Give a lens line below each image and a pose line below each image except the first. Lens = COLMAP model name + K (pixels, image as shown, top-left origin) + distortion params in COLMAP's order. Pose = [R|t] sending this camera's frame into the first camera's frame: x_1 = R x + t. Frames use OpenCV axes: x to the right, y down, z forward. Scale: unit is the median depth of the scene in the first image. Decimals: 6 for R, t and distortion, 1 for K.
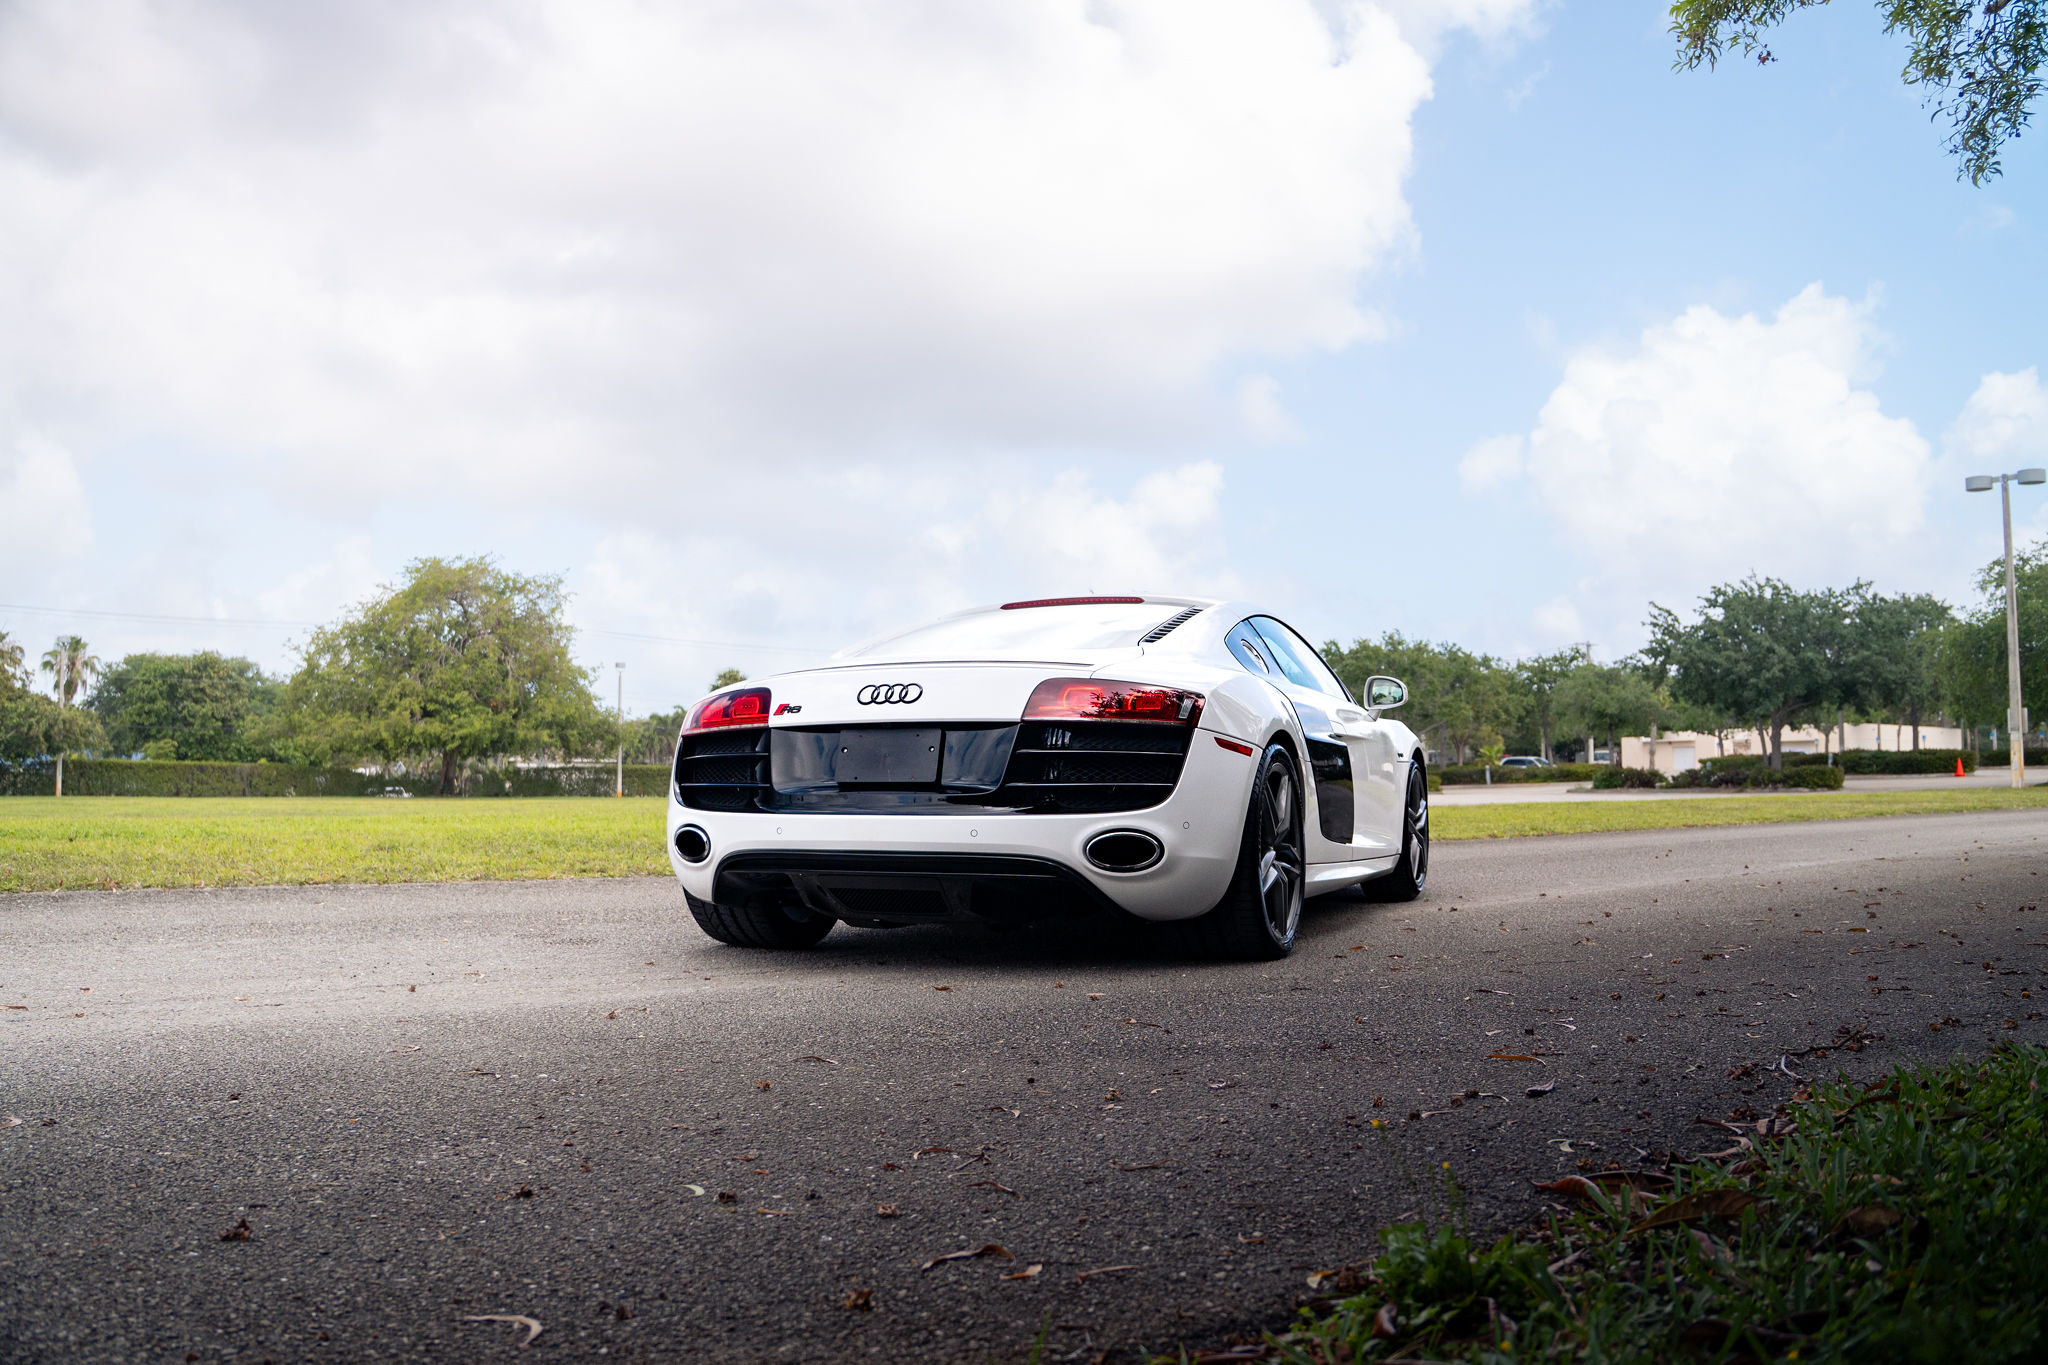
lens RADIAL K [[1625.7, 0, 1024.0], [0, 1625.7, 682.5], [0, 0, 1]] dist [-0.184985, 0.089664]
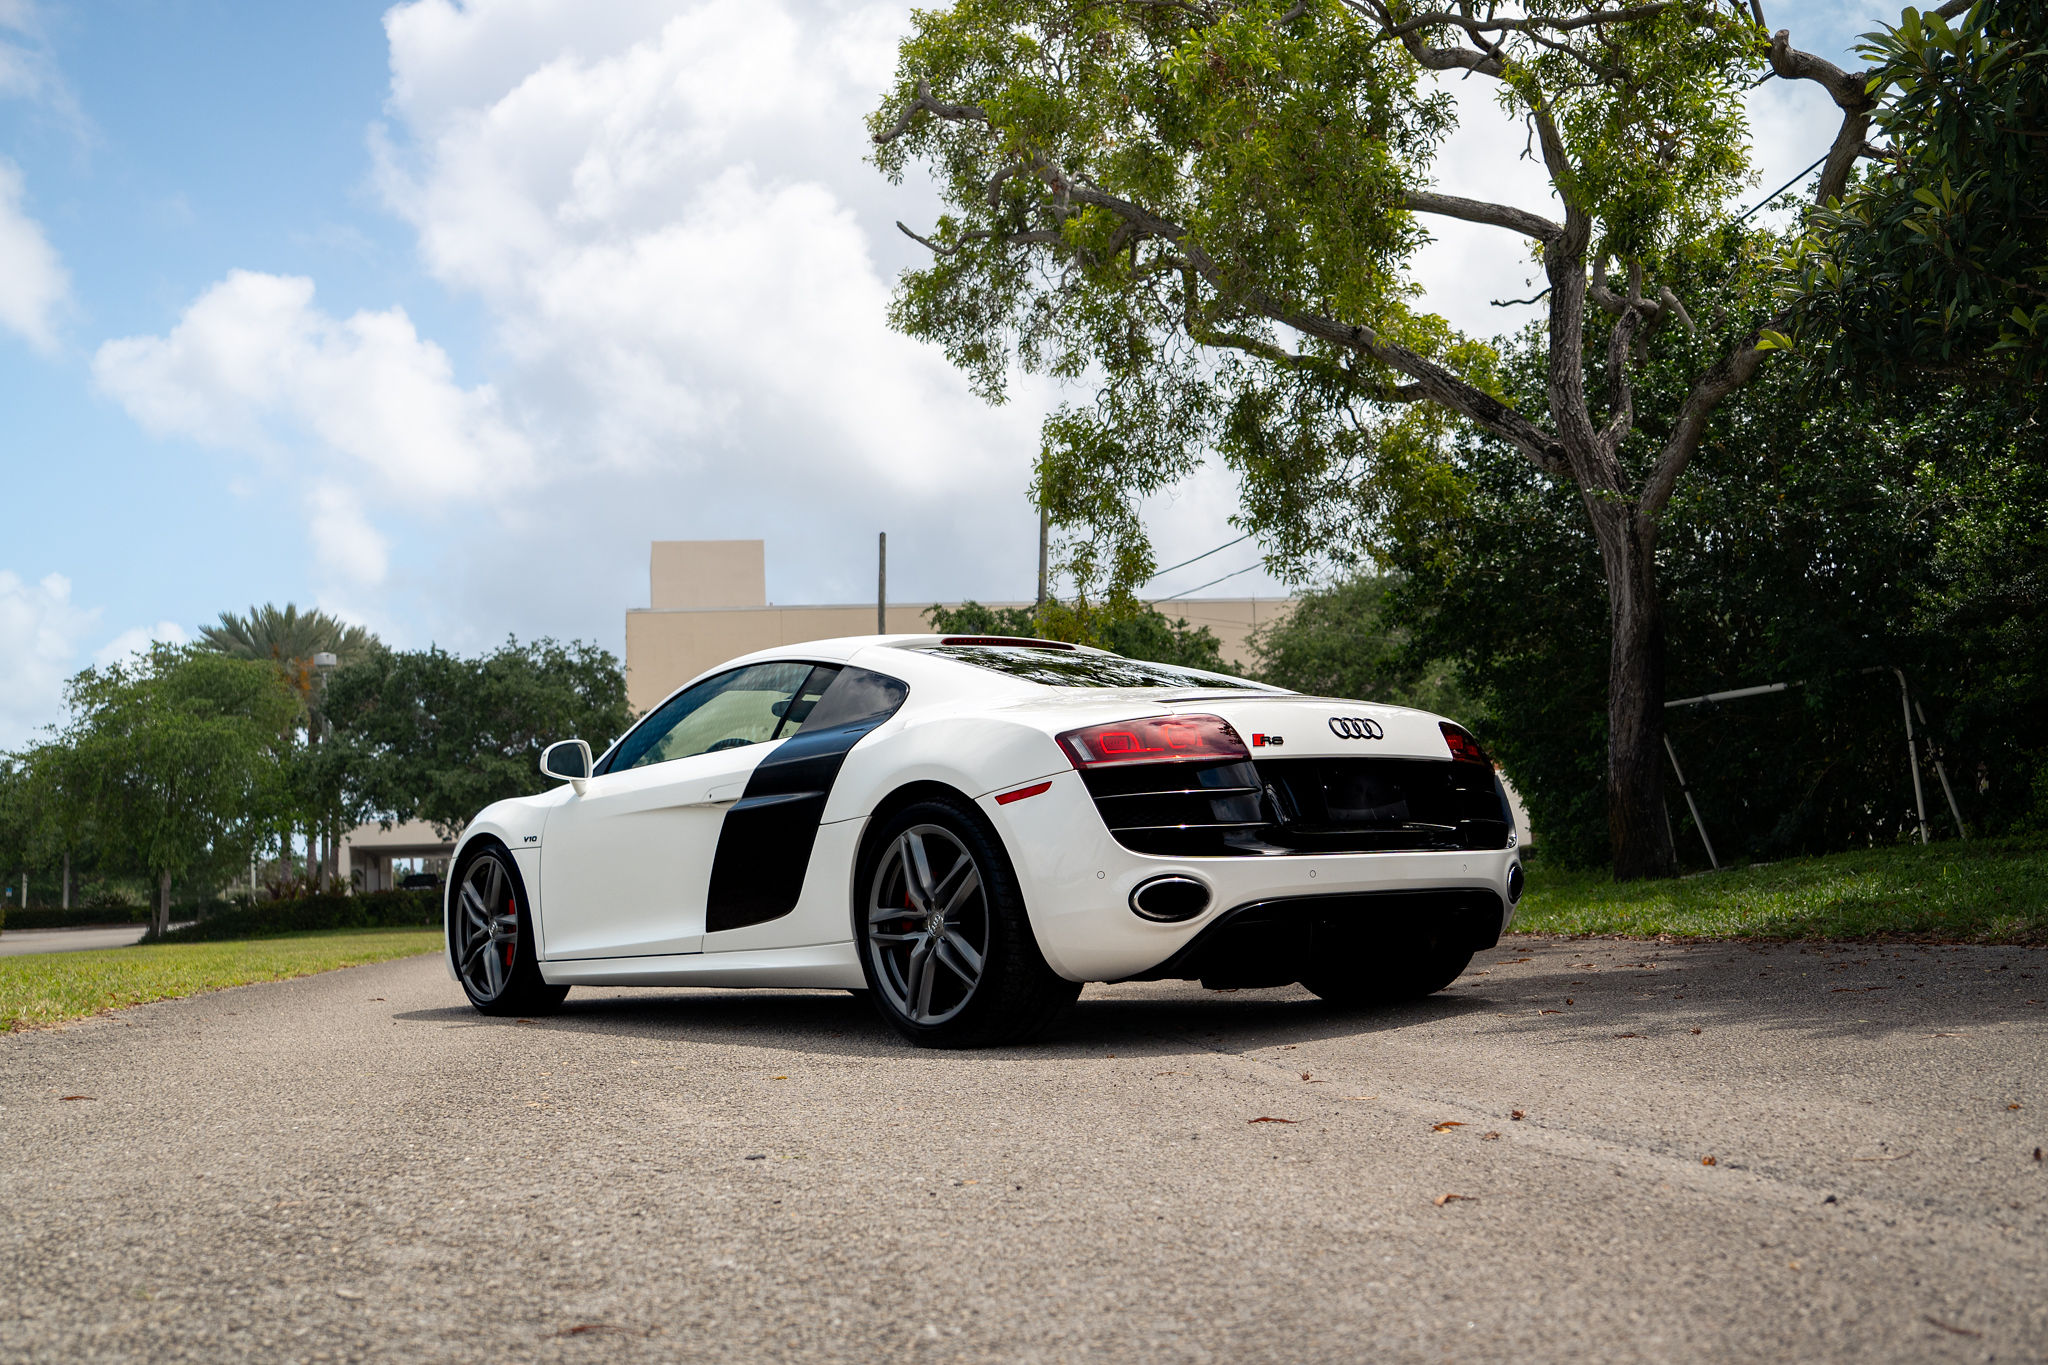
lens RADIAL K [[2083.2, 0, 1024.0], [0, 2083.2, 682.5], [0, 0, 1]] dist [-0.060529, 0.010420]
pose [[0.464933, 0.076368, 0.882046, -1.060485], [-0.013816, 0.996777, -0.079018, 0.067025], [-0.885238, 0.024552, 0.464490, 0.508103]]
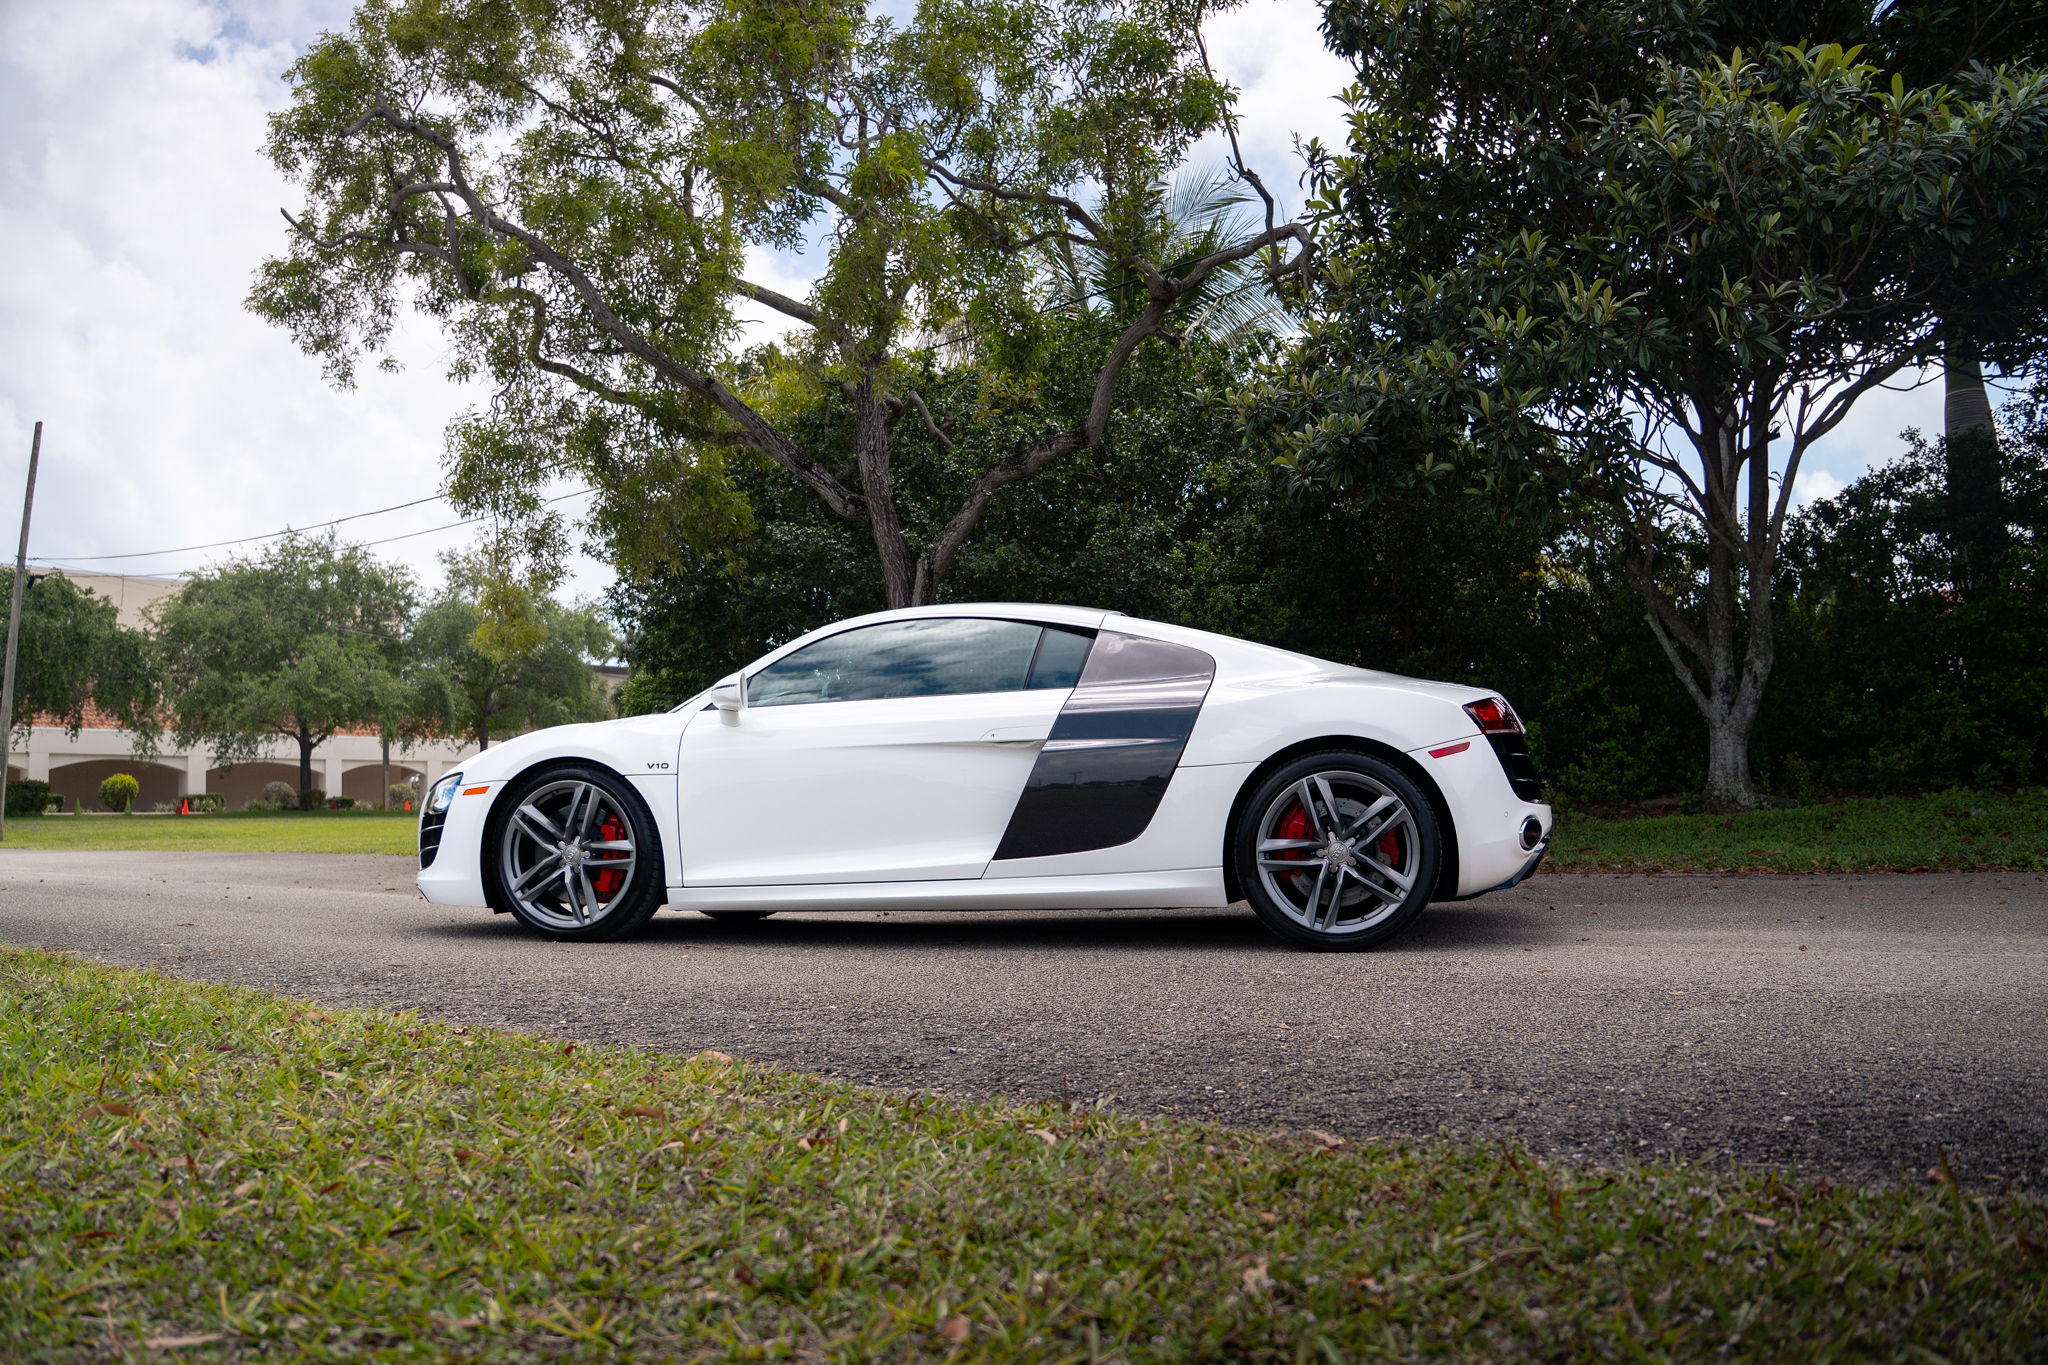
lens RADIAL K [[1625.7, 0, 1024.0], [0, 1625.7, 682.5], [0, 0, 1]] dist [-0.184985, 0.089664]
pose [[-0.208467, 0.086793, 0.974171, -1.088335], [-0.039204, 0.994512, -0.096995, 0.104832], [-0.977243, -0.058412, -0.203920, 1.405614]]
